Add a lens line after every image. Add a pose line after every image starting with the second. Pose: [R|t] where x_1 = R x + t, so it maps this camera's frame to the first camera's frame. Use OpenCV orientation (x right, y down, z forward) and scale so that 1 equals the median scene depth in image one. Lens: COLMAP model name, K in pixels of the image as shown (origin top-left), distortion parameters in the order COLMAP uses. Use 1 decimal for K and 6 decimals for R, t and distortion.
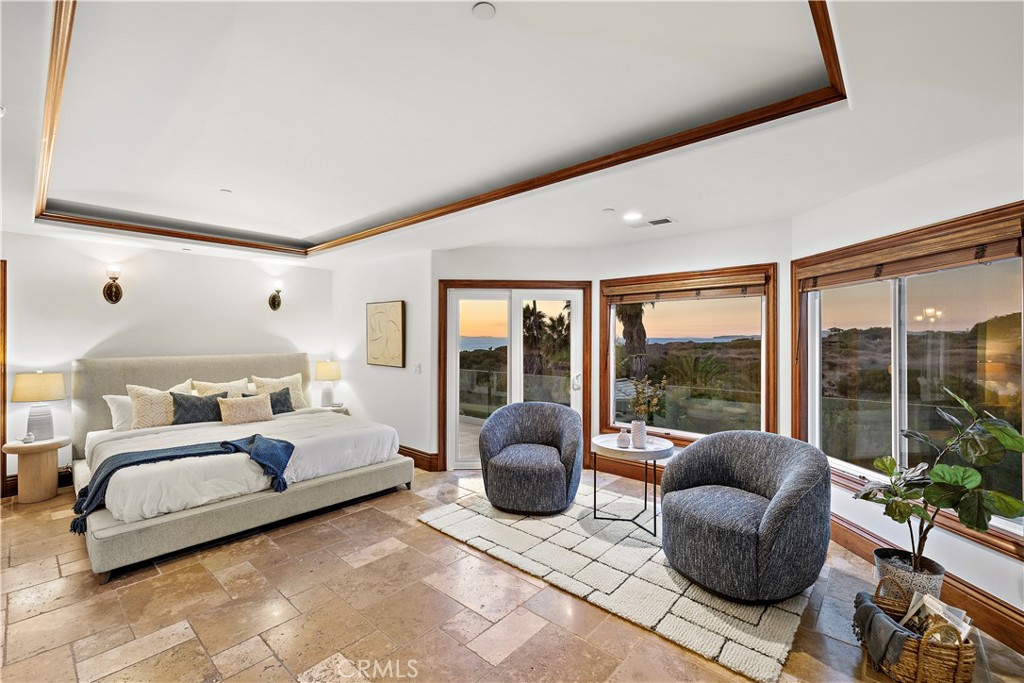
lens RADIAL K [[433.8, 0, 510.5], [0, 433.8, 338.0], [0, 0, 1]] dist [-0.001350, -0.000521]
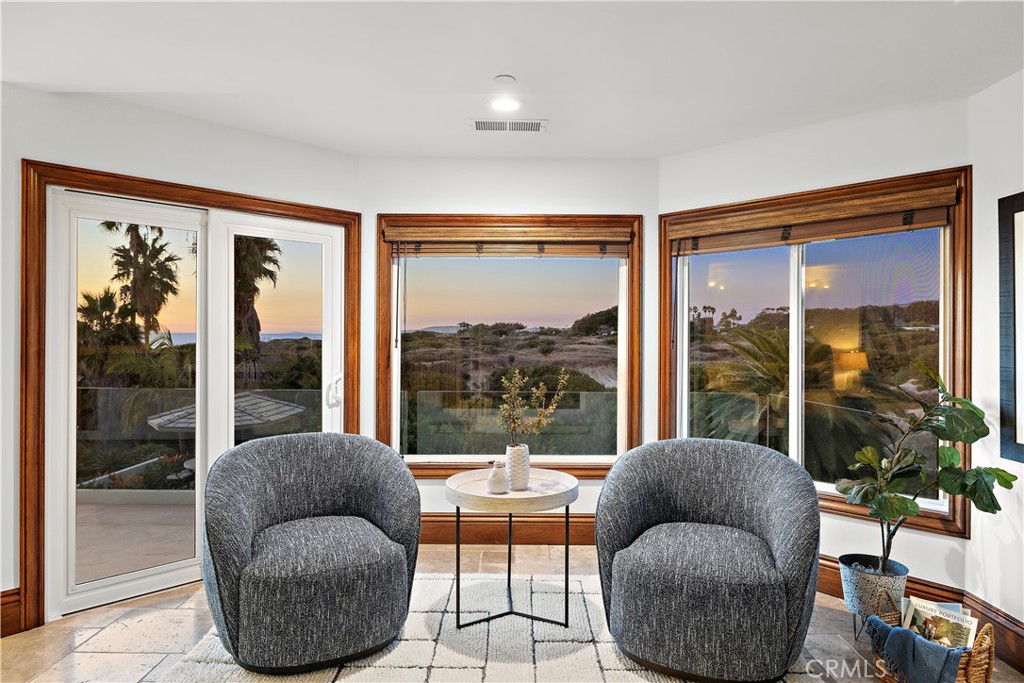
lens RADIAL K [[614.2, 0, 511.6], [0, 614.2, 338.4], [0, 0, 1]] dist [-0.007466, 0.000685]
pose [[0.745950, -0.000070, 0.666002, -0.312073], [-0.004854, 0.999973, 0.005542, 0.041718], [-0.665985, -0.007367, 0.745929, 0.407536]]
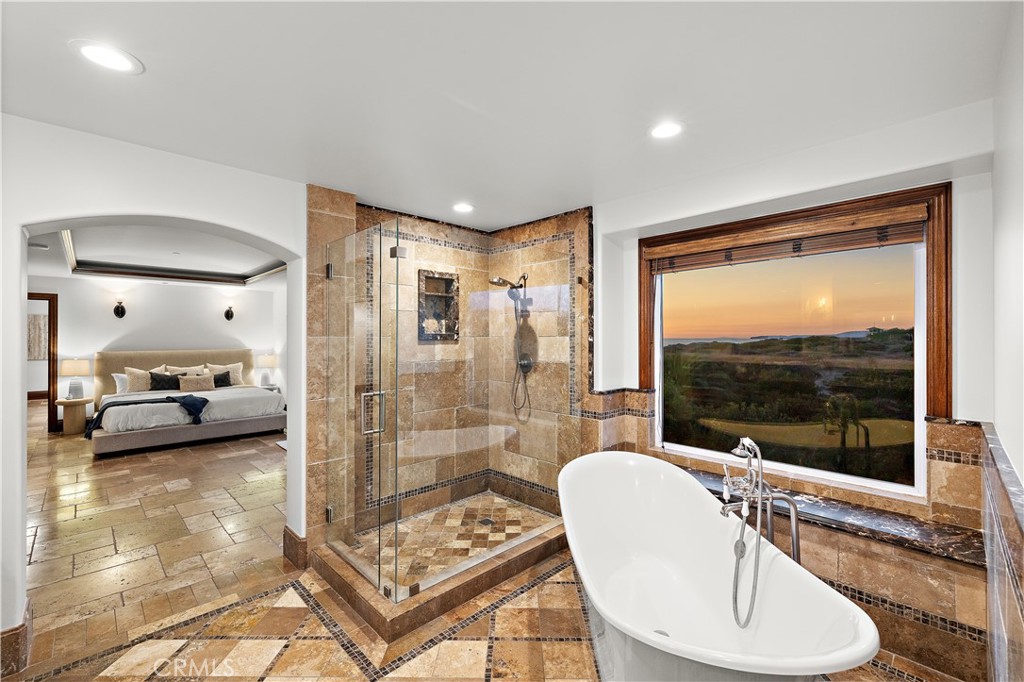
lens RADIAL K [[433.8, 0, 514.6], [0, 433.8, 340.3], [0, 0, 1]] dist [-0.001350, -0.000521]
pose [[0.997871, 0.000579, -0.065217, 0.535065], [-0.000210, 0.999984, 0.005656, -0.004346], [0.065219, -0.005630, 0.997855, -0.420953]]
